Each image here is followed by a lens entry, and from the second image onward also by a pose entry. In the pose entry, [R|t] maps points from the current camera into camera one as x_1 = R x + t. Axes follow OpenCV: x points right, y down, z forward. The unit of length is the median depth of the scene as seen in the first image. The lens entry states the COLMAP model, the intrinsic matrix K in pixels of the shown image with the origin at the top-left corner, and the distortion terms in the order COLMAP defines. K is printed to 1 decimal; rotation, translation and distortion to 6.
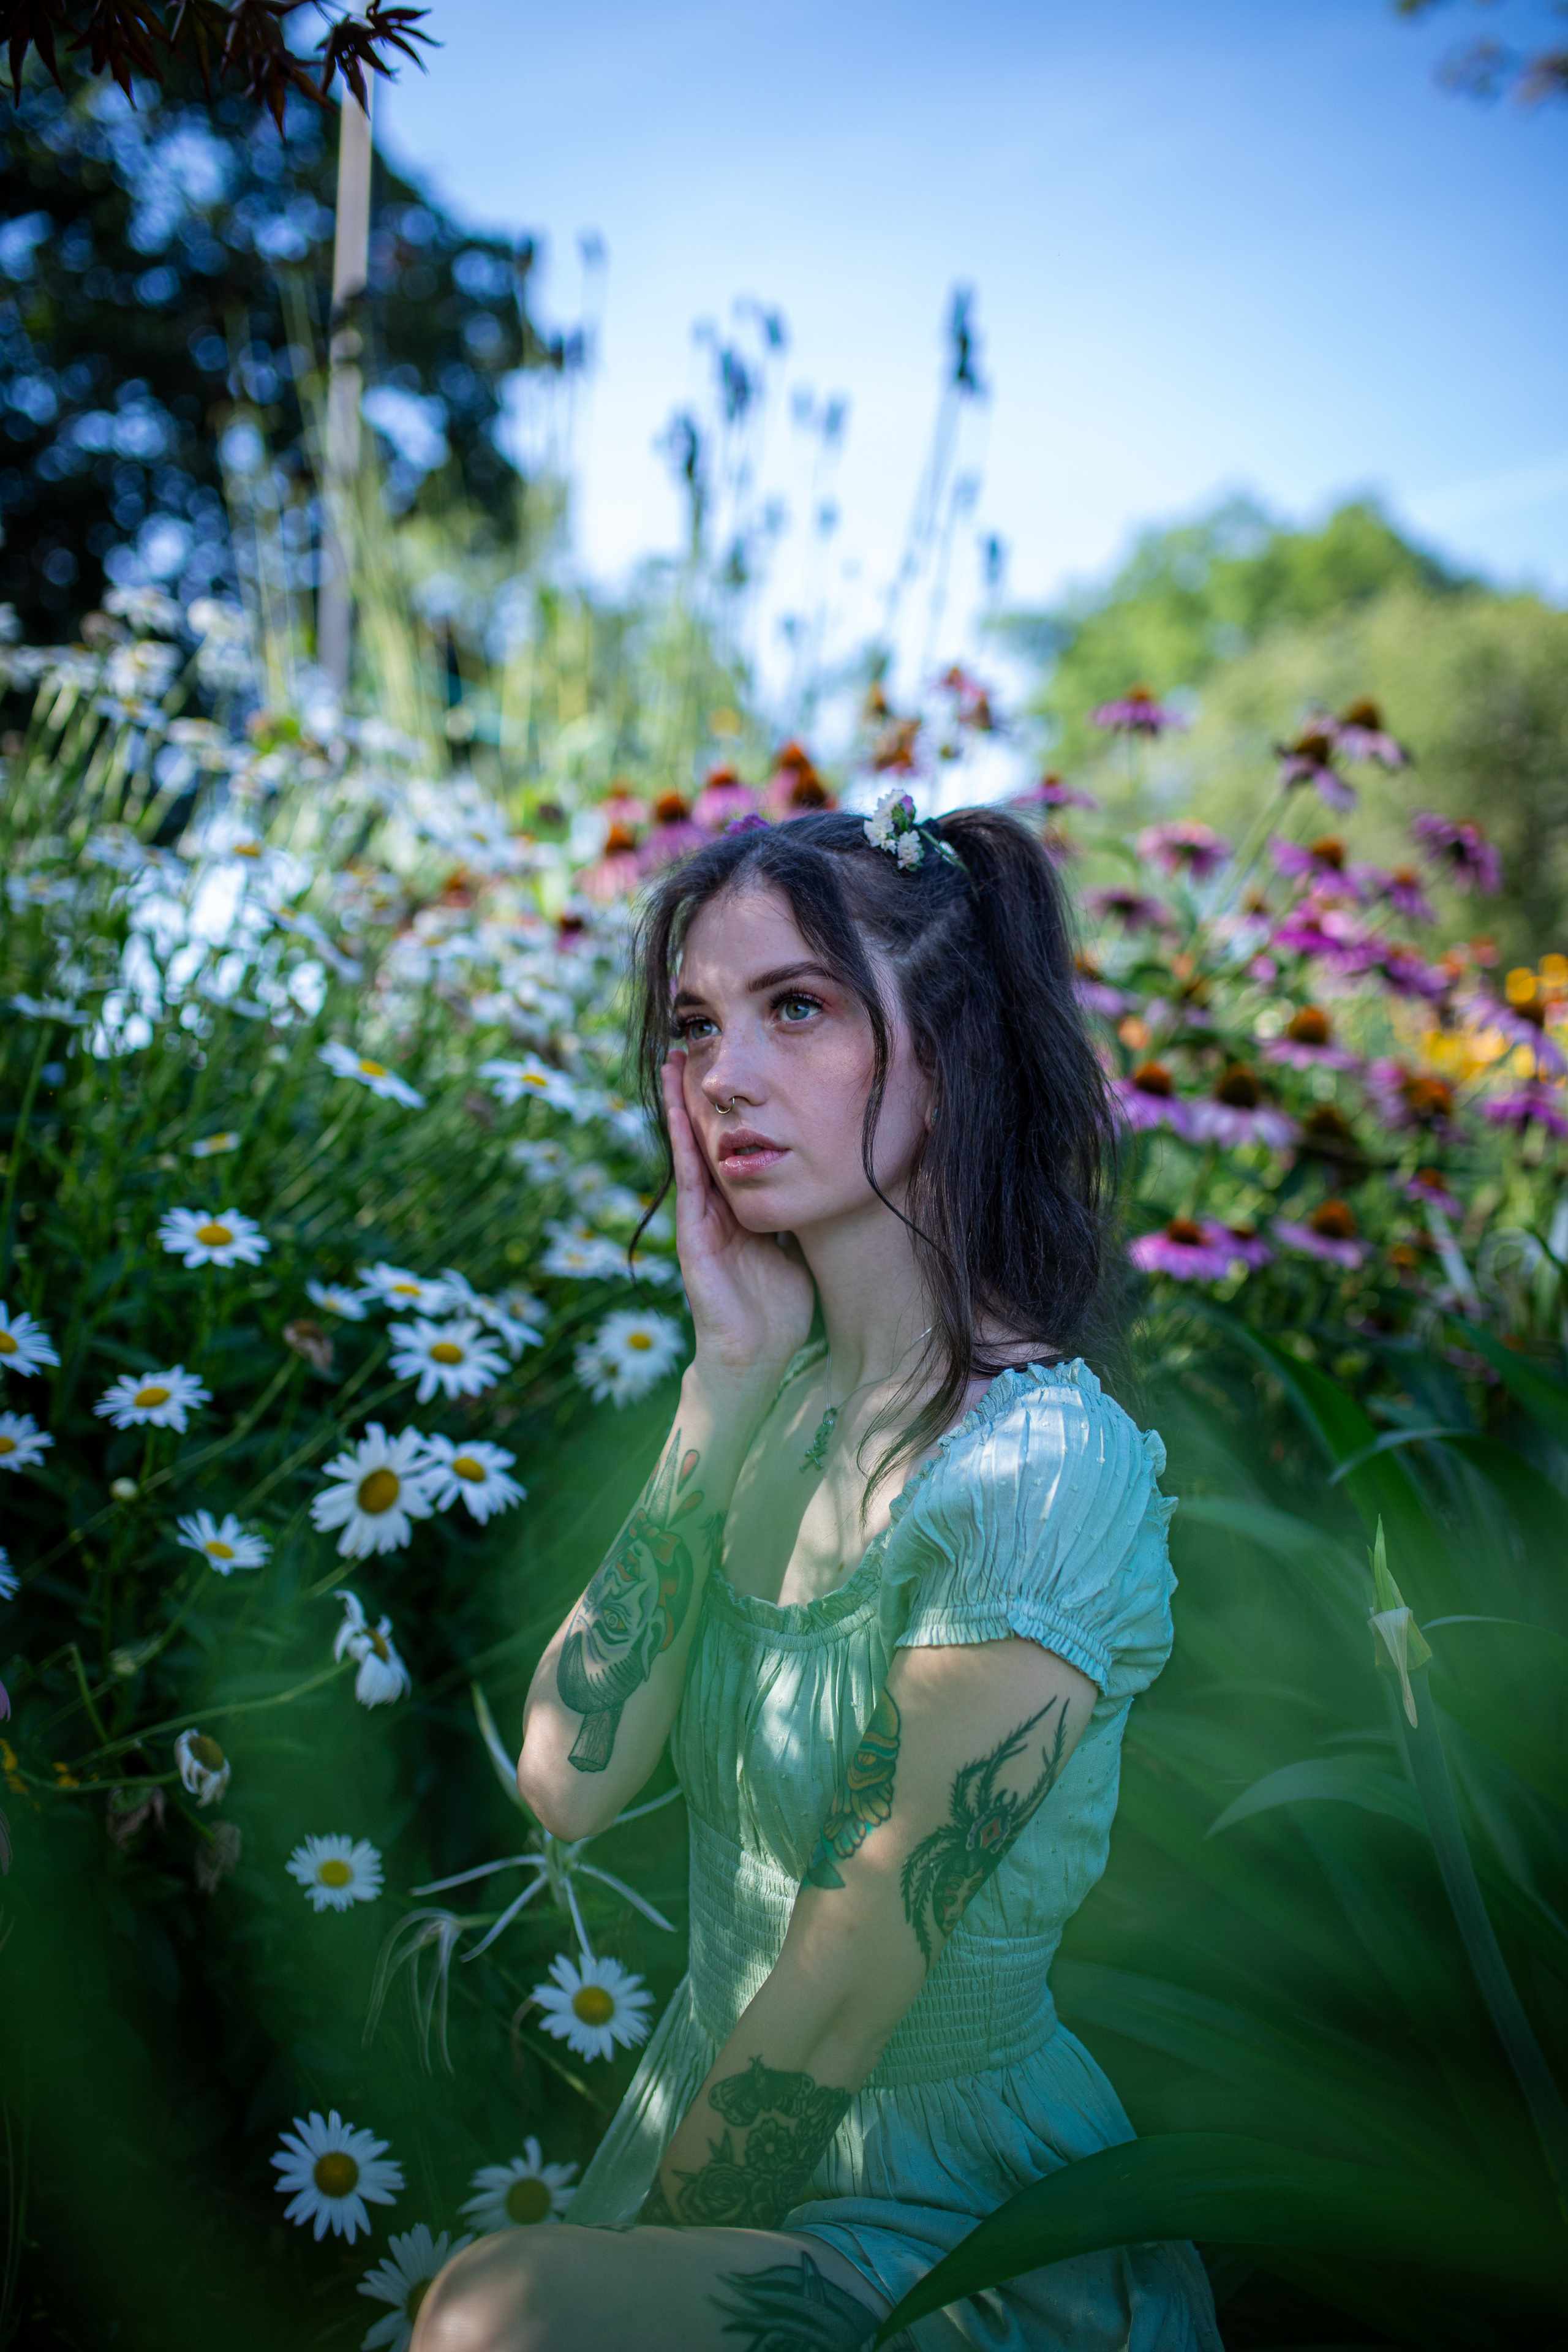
lens RADIAL K [[2295.9, 0, 801.3], [0, 2295.9, 1183.4], [0, 0, 1]] dist [-0.019048, 0.000000]
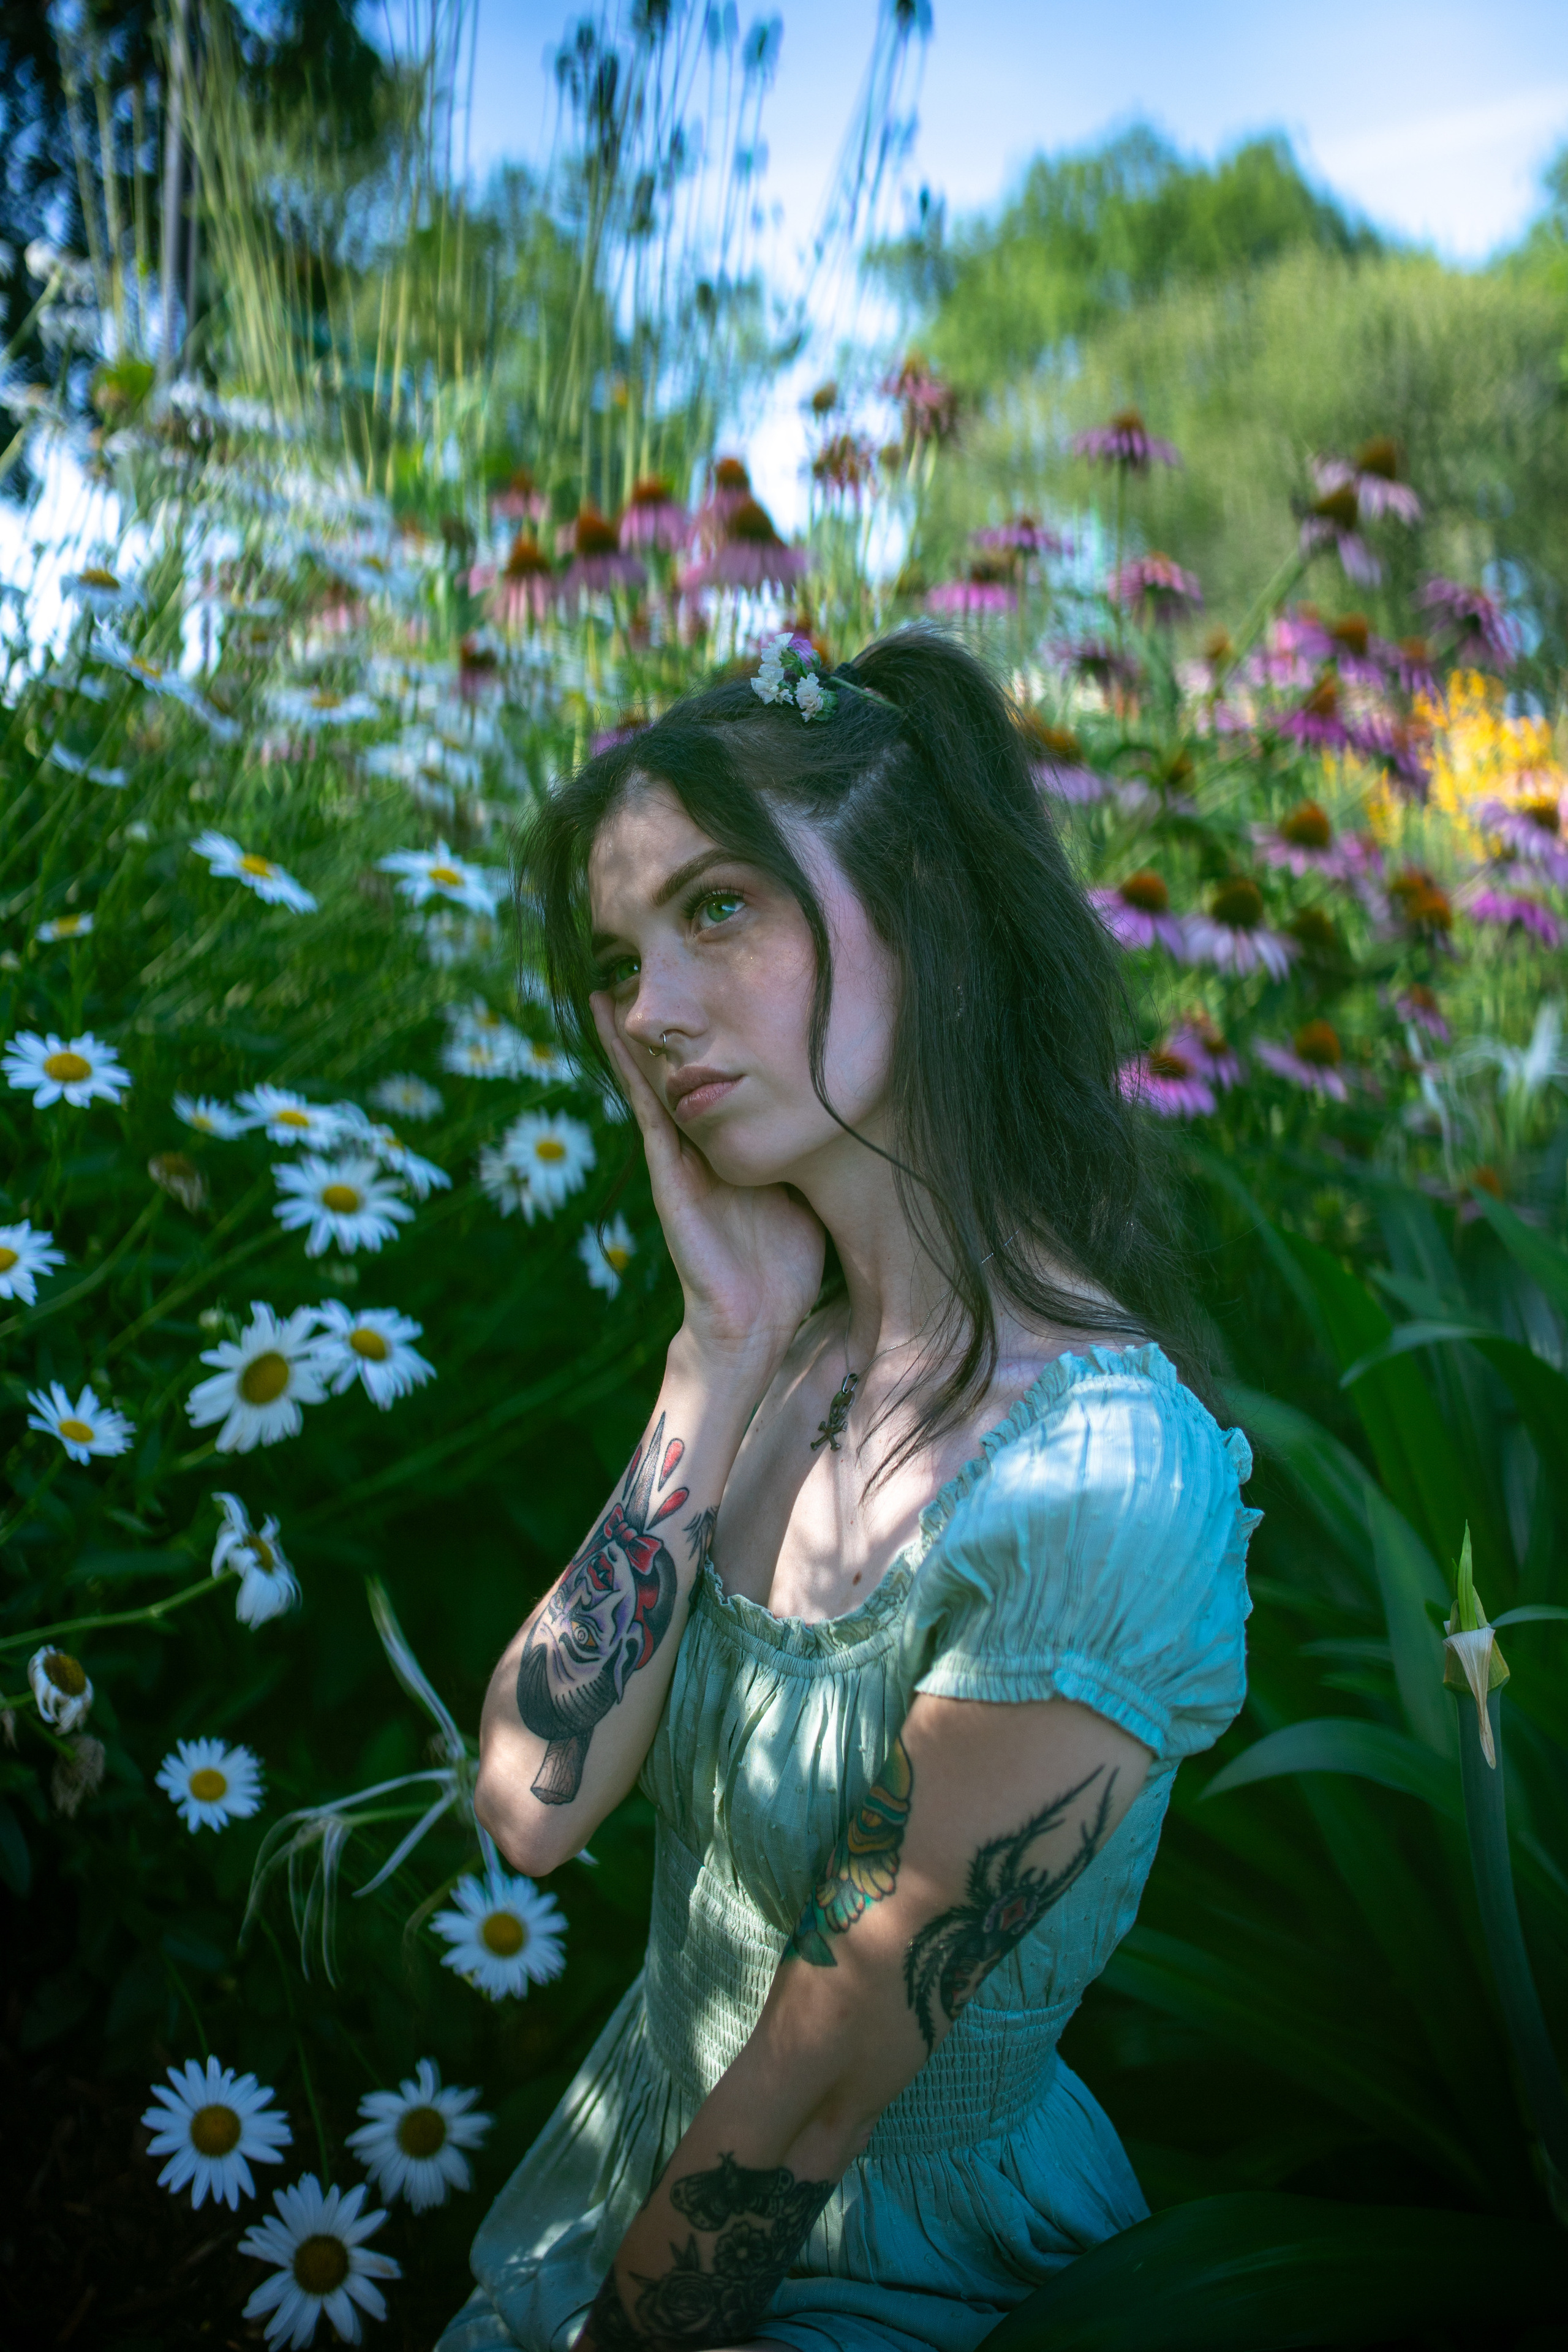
lens RADIAL K [[2295.9, 0, 809.0], [0, 2295.9, 1194.7], [0, 0, 1]] dist [-0.019048, 0.000000]
pose [[0.997009, 0.030385, 0.071061, -0.042417], [-0.040862, 0.987692, 0.150977, -0.069985], [-0.065599, -0.153429, 0.985980, 0.143139]]
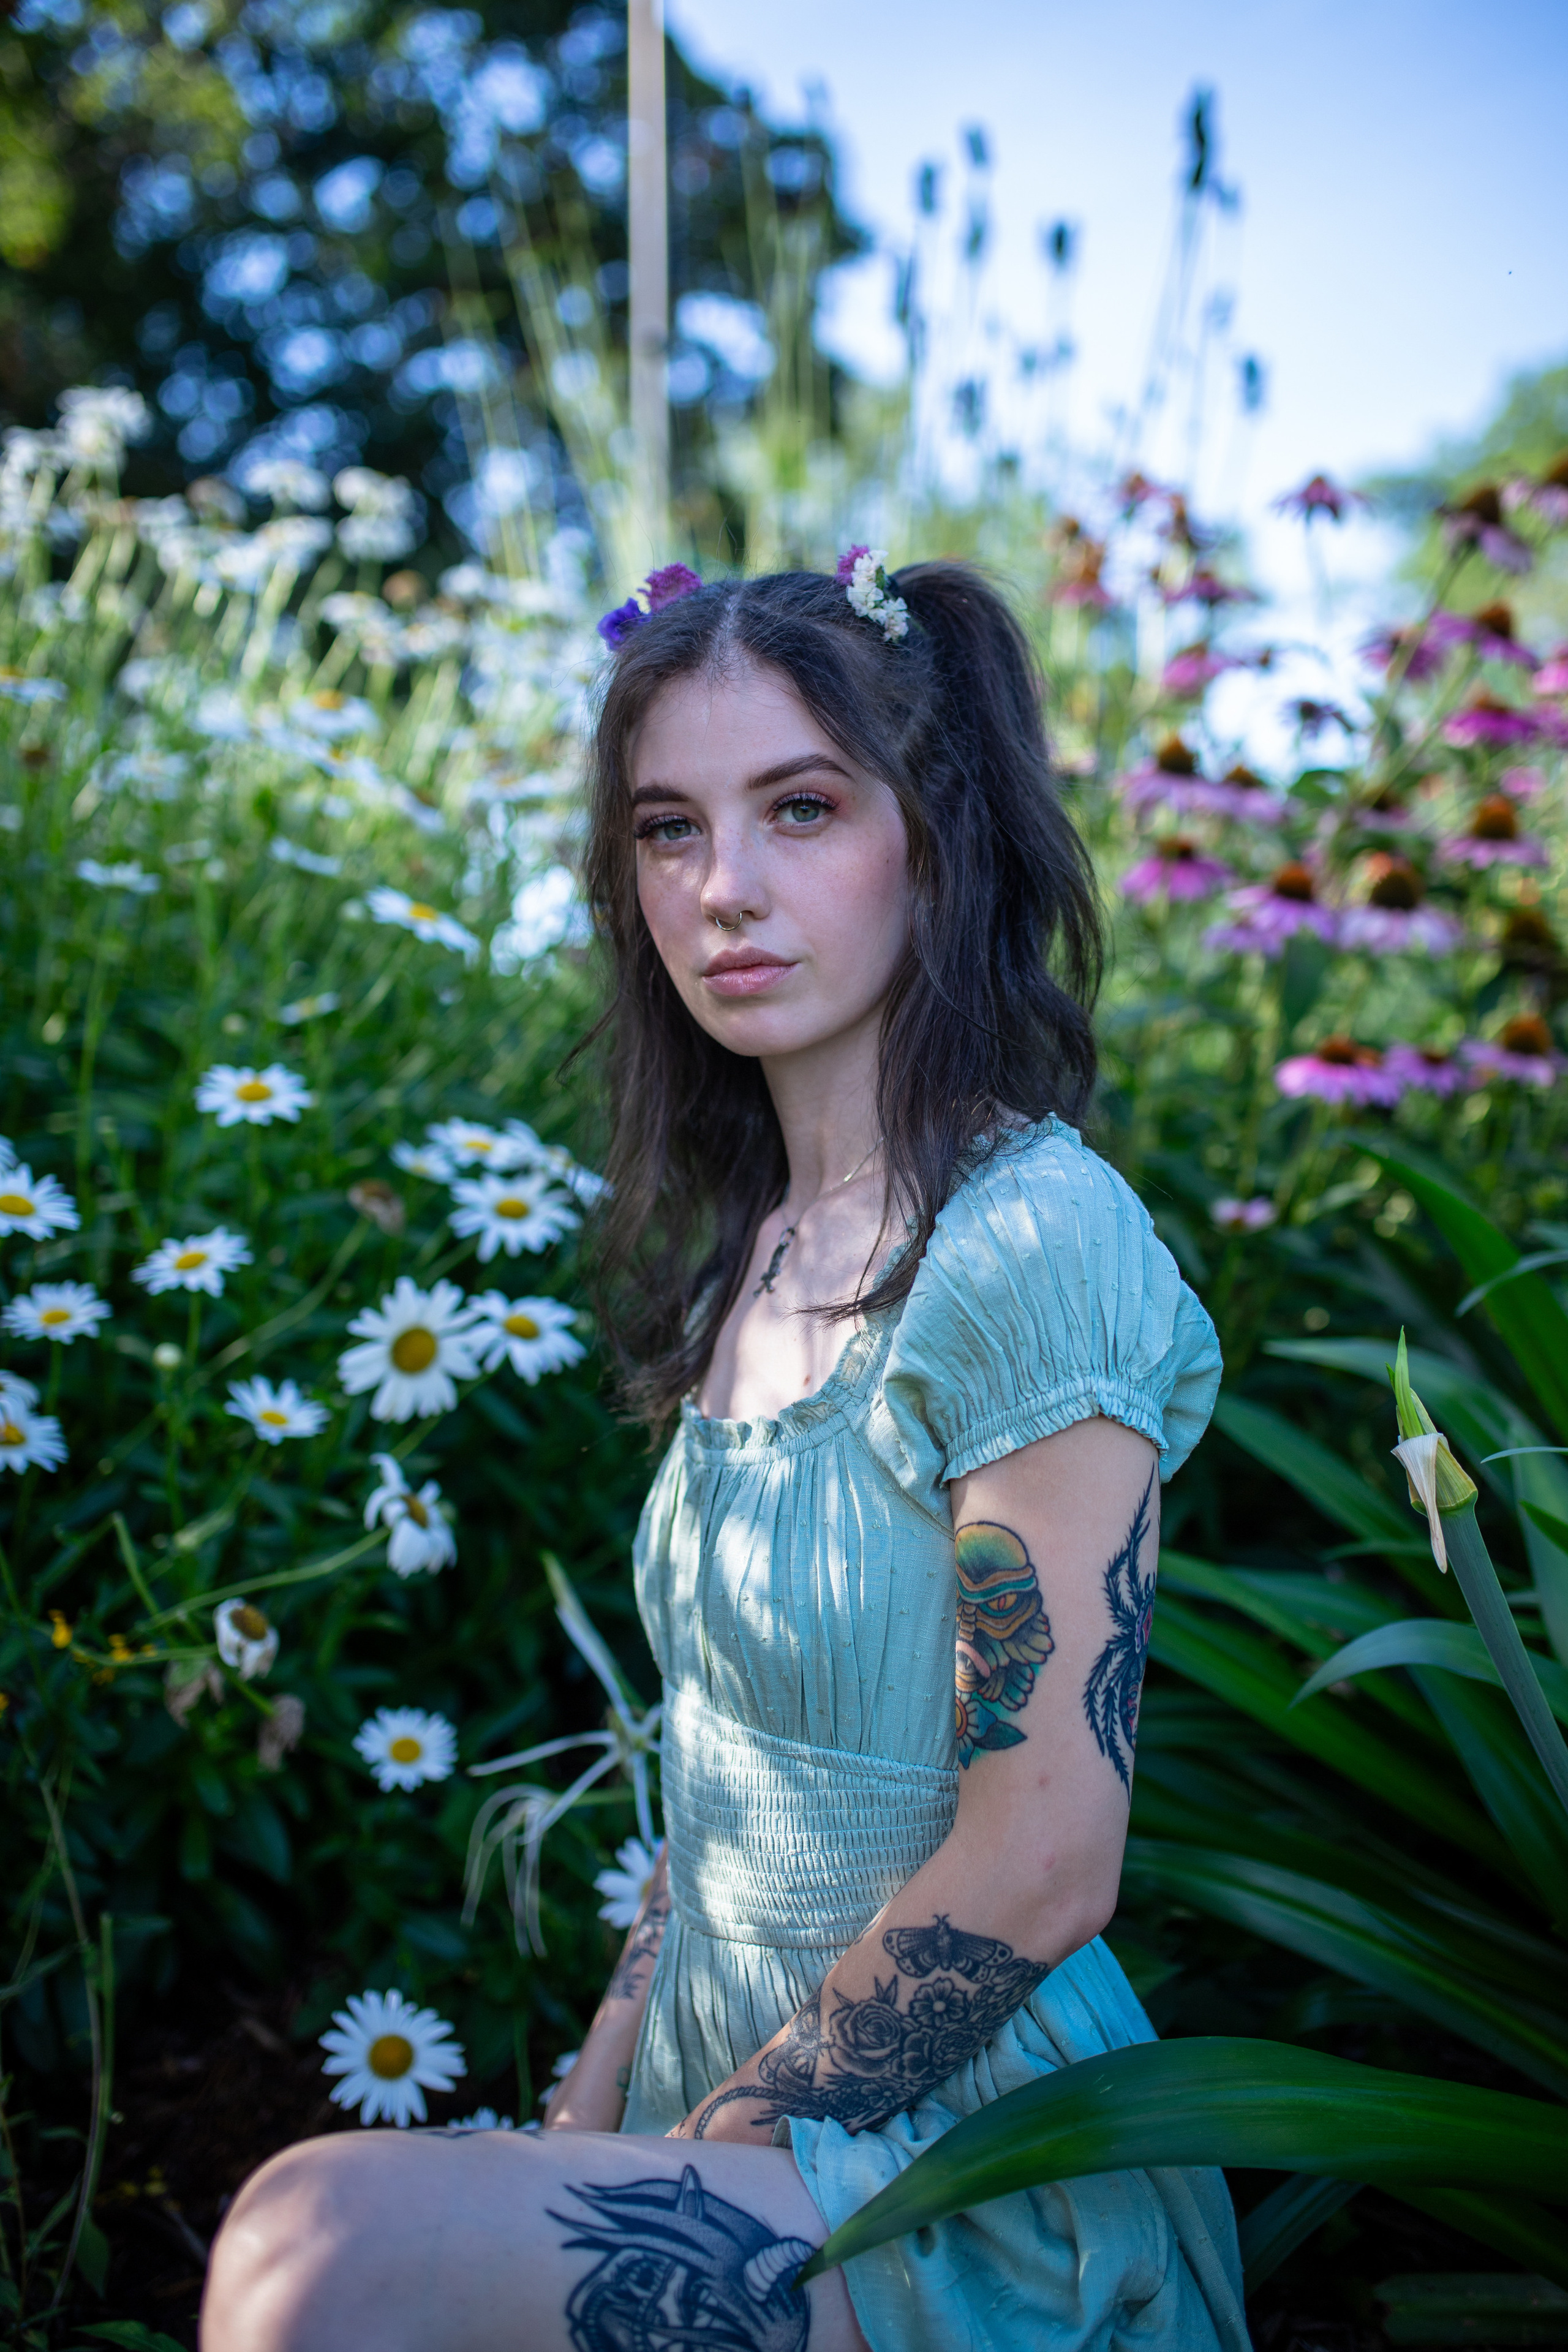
lens RADIAL K [[2295.9, 0, 797.5], [0, 2295.9, 1171.9], [0, 0, 1]] dist [-0.019048, 0.000000]
pose [[0.984331, -0.039860, -0.171768, 0.134808], [0.045994, 0.998433, 0.031880, 0.035975], [0.170228, -0.039280, 0.984621, 0.088930]]
